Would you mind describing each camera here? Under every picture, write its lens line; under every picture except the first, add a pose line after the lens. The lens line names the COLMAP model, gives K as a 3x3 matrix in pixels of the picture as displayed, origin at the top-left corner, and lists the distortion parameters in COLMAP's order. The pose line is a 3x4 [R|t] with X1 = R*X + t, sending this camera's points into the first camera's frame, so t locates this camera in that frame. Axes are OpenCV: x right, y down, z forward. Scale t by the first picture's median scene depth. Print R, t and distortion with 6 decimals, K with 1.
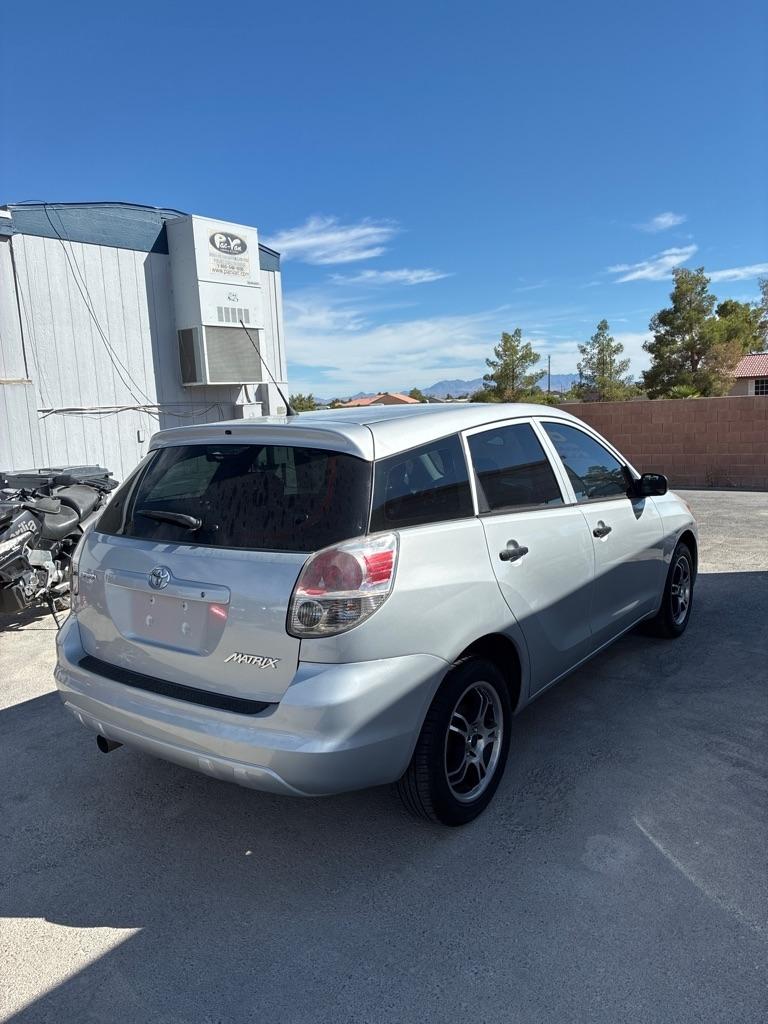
lens RADIAL K [[784.2, 0, 382.6], [0, 784.2, 509.1], [0, 0, 1]] dist [0.043931, -0.051177]
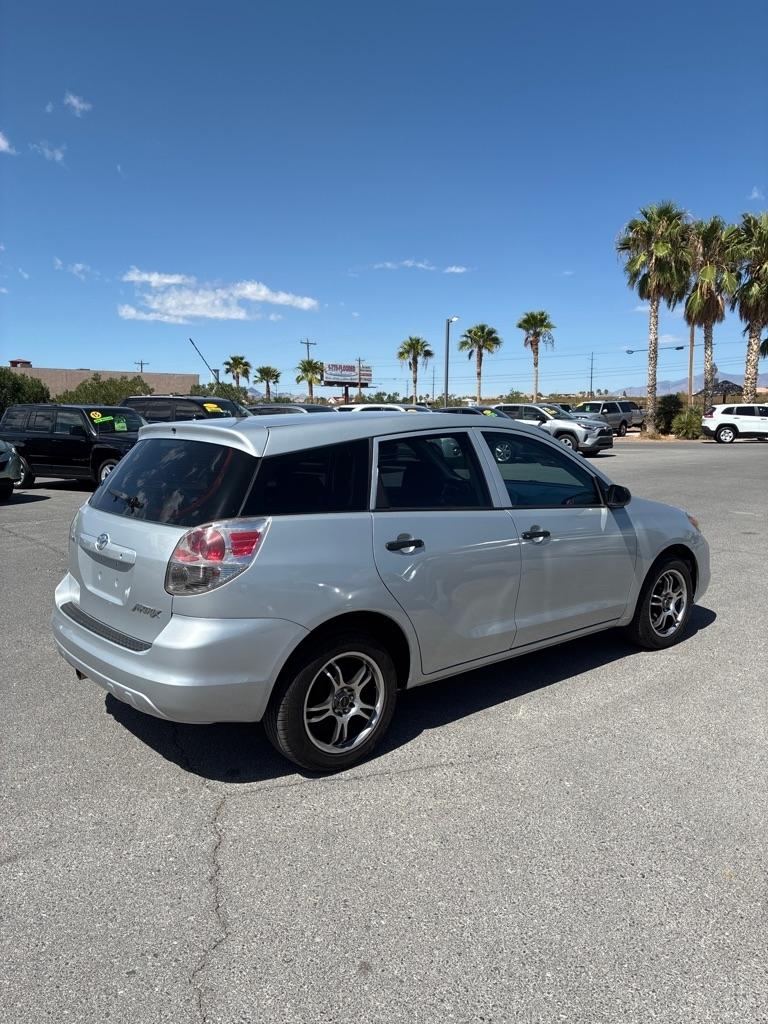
lens RADIAL K [[784.2, 0, 385.8], [0, 784.2, 515.2], [0, 0, 1]] dist [0.043931, -0.051177]
pose [[0.970832, 0.060937, -0.231888, 0.340461], [-0.060124, 0.998135, 0.010582, 0.002053], [0.232101, 0.003668, 0.972685, -0.099804]]
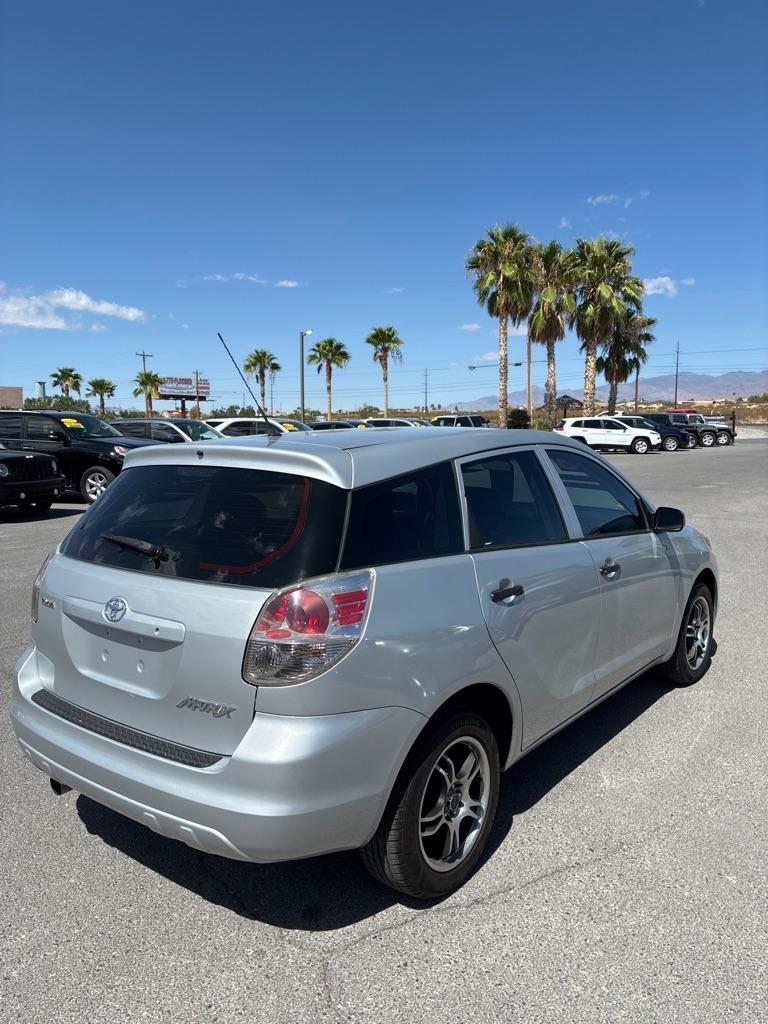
lens RADIAL K [[784.2, 0, 383.7], [0, 784.2, 514.2], [0, 0, 1]] dist [0.043931, -0.051177]
pose [[0.999120, 0.028474, -0.030811, 0.041291], [-0.029025, 0.999424, -0.017606, -0.013212], [0.030292, 0.018485, 0.999370, 0.067444]]
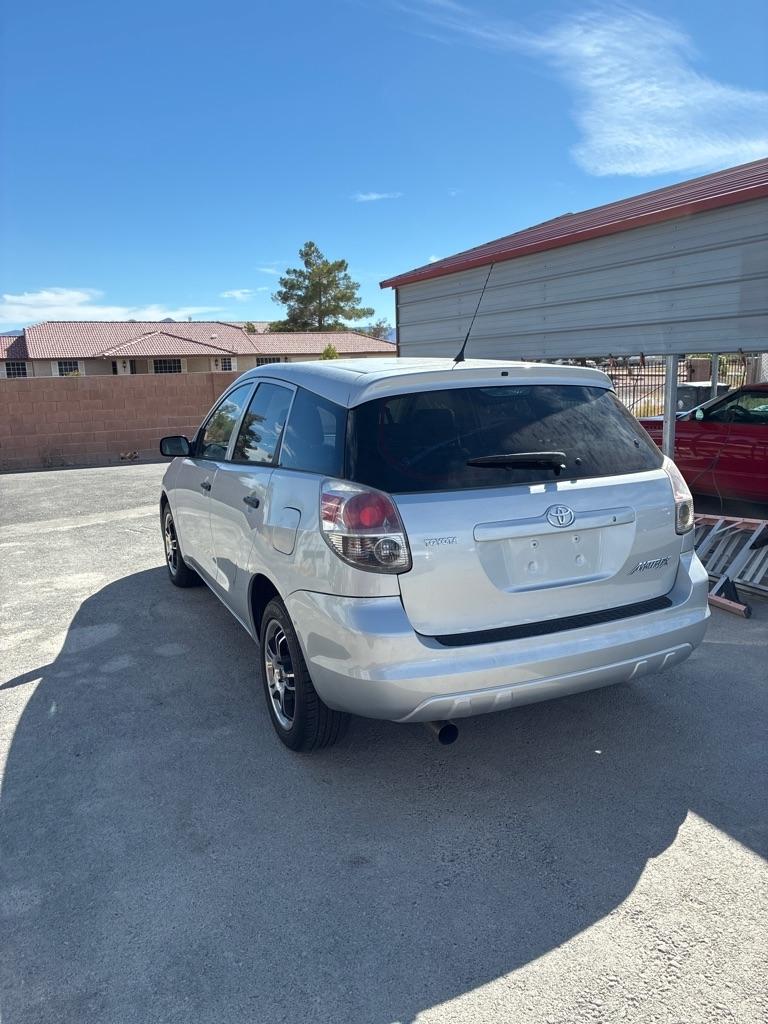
lens RADIAL K [[784.2, 0, 391.2], [0, 784.2, 505.2], [0, 0, 1]] dist [0.043931, -0.051177]
pose [[0.480430, -0.124302, 0.868180, -0.938856], [0.118842, 0.990002, 0.075980, -0.020438], [-0.868944, 0.066673, 0.490399, 0.521419]]
